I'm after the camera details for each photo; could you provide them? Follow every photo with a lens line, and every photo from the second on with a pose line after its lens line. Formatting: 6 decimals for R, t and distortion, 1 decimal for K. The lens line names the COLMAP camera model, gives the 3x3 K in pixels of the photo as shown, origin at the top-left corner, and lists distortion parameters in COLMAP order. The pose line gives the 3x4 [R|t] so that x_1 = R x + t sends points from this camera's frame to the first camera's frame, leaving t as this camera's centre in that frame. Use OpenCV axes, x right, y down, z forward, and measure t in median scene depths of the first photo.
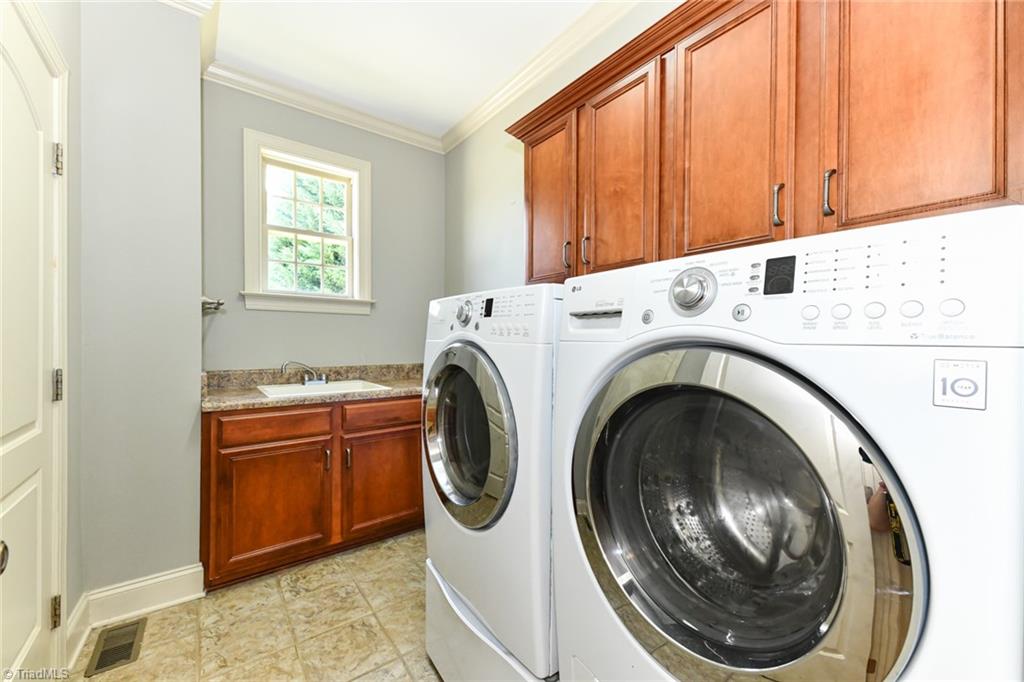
lens RADIAL K [[399.2, 0, 515.8], [0, 399.2, 342.7], [0, 0, 1]] dist [0.027597, 0.000058]
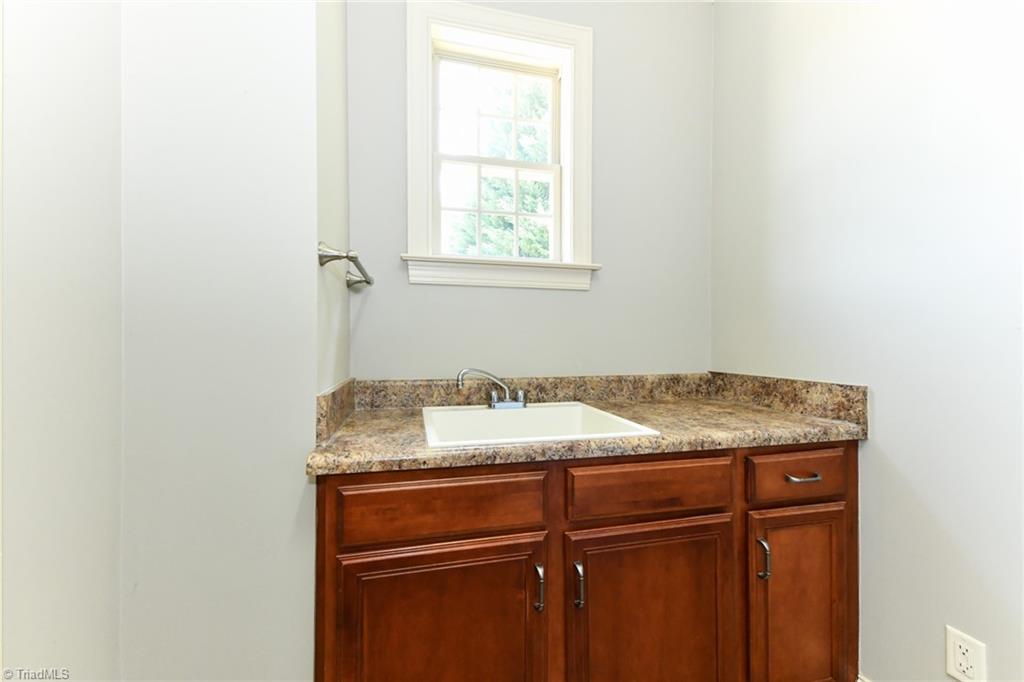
lens RADIAL K [[399.2, 0, 515.8], [0, 399.2, 342.7], [0, 0, 1]] dist [0.027597, 0.000058]
pose [[0.916724, -0.002618, -0.399512, -0.293254], [-0.000077, 0.999977, -0.006731, 0.014891], [0.399521, 0.006201, 0.916703, 0.540118]]
